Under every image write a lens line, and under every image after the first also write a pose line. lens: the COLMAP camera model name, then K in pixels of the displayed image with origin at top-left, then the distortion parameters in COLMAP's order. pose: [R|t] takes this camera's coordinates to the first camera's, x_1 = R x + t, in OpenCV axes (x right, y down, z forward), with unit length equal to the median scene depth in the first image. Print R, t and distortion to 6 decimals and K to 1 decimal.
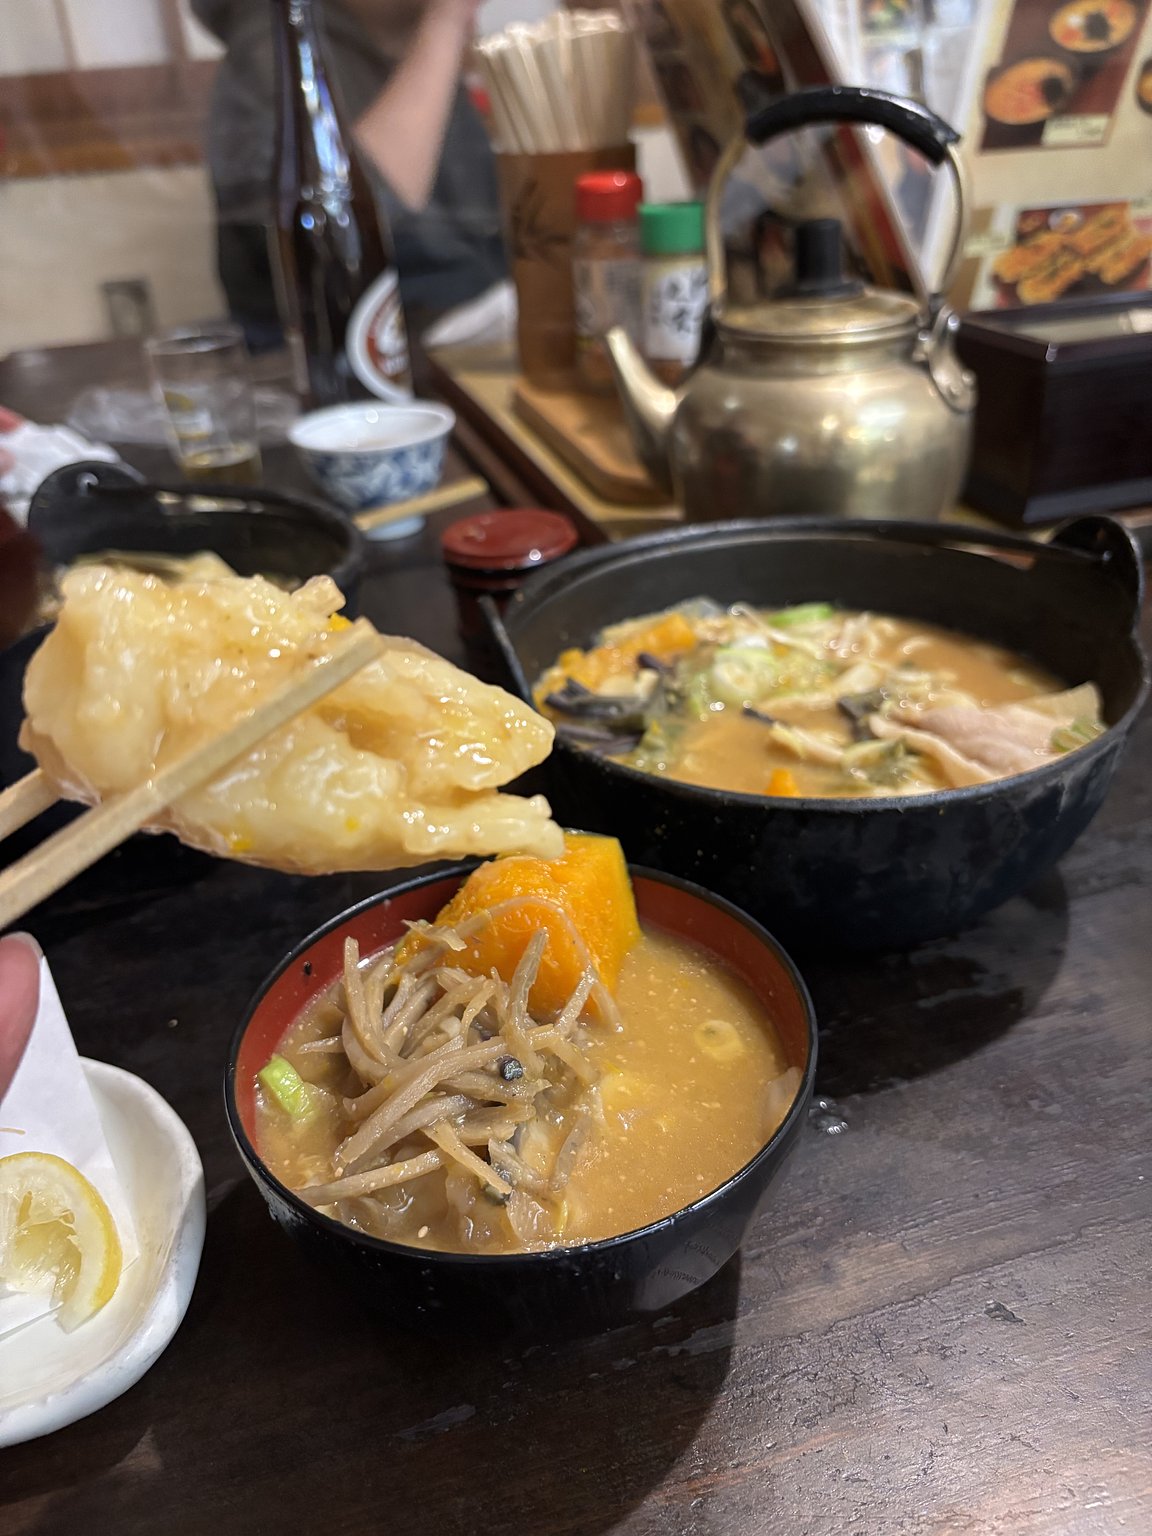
lens RADIAL K [[1126.4, 0, 576.0], [0, 1126.4, 768.0], [0, 0, 1]] dist [-0.037472, 0.000826]
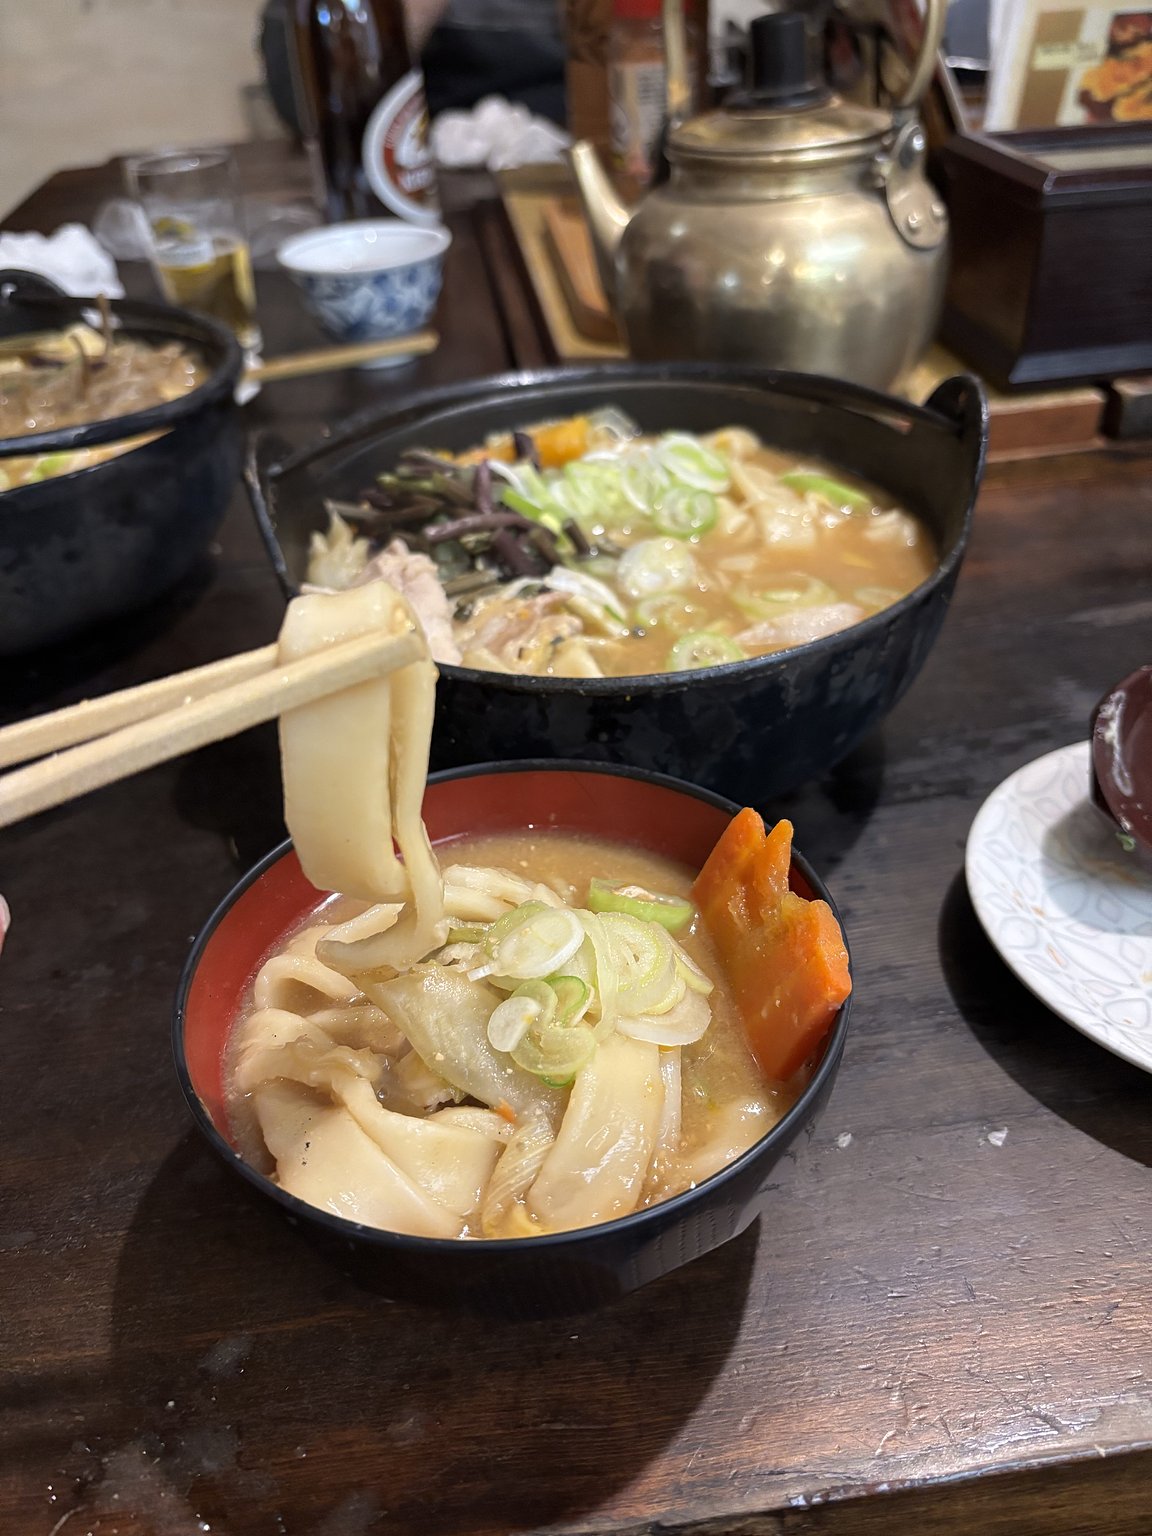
lens RADIAL K [[1107.5, 0, 576.0], [0, 1107.5, 768.0], [0, 0, 1]] dist [0.004692, -0.043354]
pose [[0.987163, 0.095855, -0.127753, 0.215038], [-0.077503, 0.986886, 0.141598, -0.015726], [0.139650, -0.129879, 0.981646, 0.050254]]
